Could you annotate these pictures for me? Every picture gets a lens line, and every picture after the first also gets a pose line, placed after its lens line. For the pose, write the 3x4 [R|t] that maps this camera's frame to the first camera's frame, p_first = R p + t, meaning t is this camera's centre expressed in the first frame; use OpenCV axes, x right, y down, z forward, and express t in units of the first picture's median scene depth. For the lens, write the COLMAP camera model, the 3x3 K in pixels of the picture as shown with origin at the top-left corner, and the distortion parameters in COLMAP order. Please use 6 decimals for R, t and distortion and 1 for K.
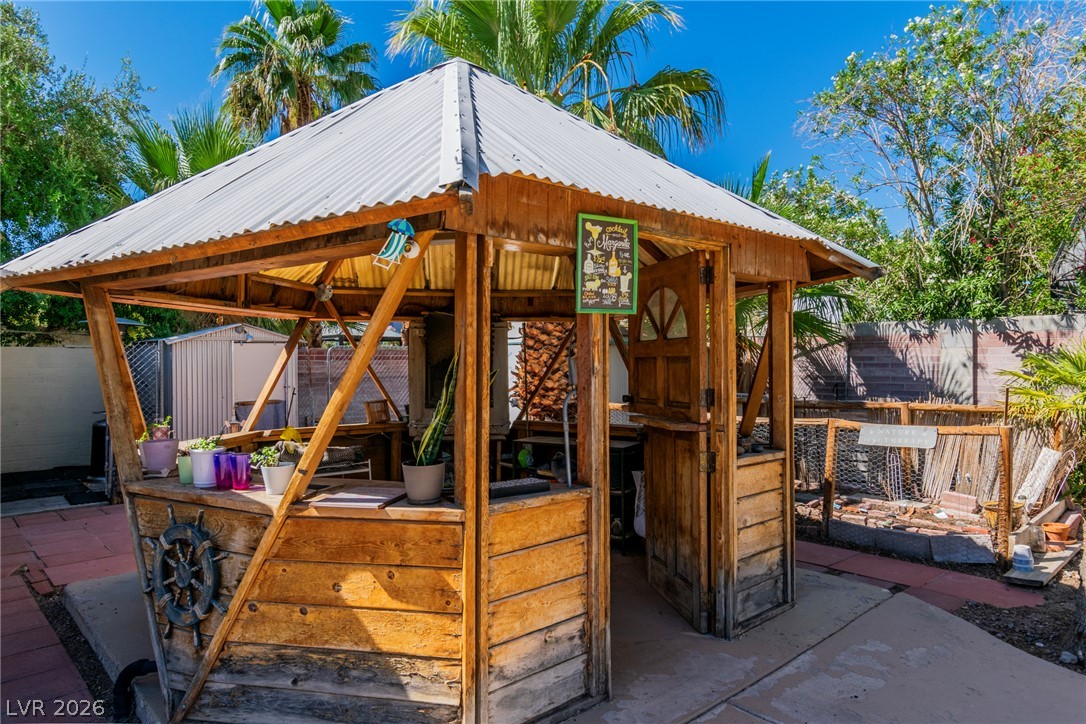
lens RADIAL K [[691.1, 0, 544.8], [0, 691.1, 361.7], [0, 0, 1]] dist [0.007980, 0.001488]
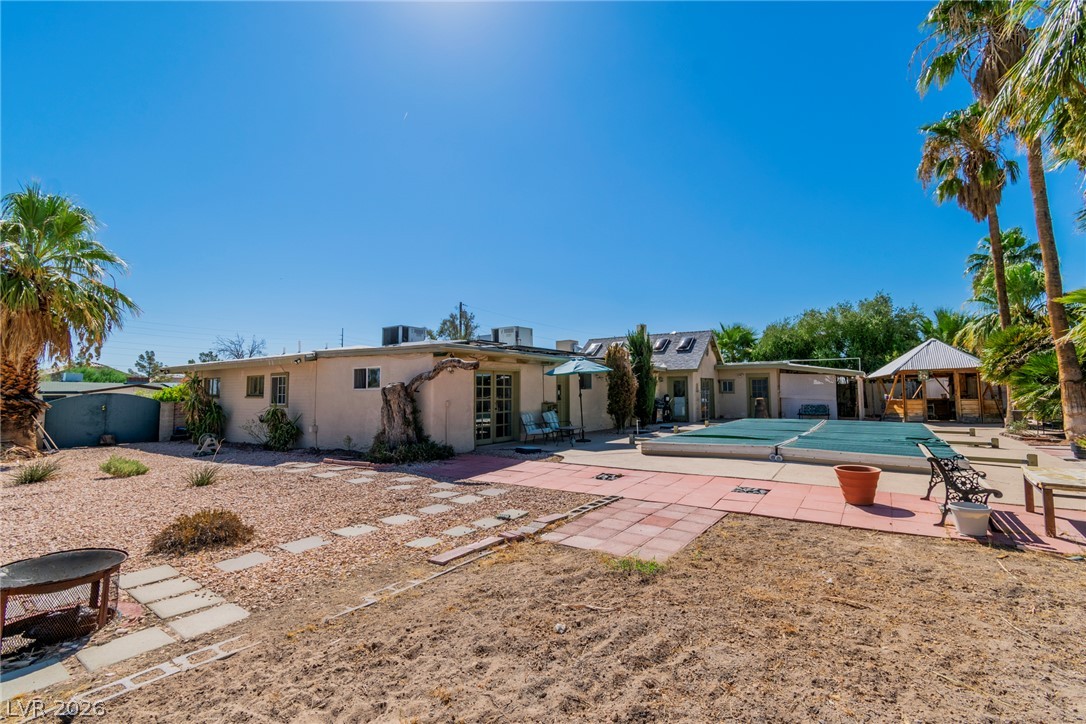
lens RADIAL K [[476.1, 0, 541.9], [0, 476.1, 361.0], [0, 0, 1]] dist [-0.000816, -0.001059]
pose [[0.211565, -0.067349, -0.975041, 4.195226], [0.008031, 0.997709, -0.067172, 0.044564], [0.977331, 0.006380, 0.211621, -4.286213]]
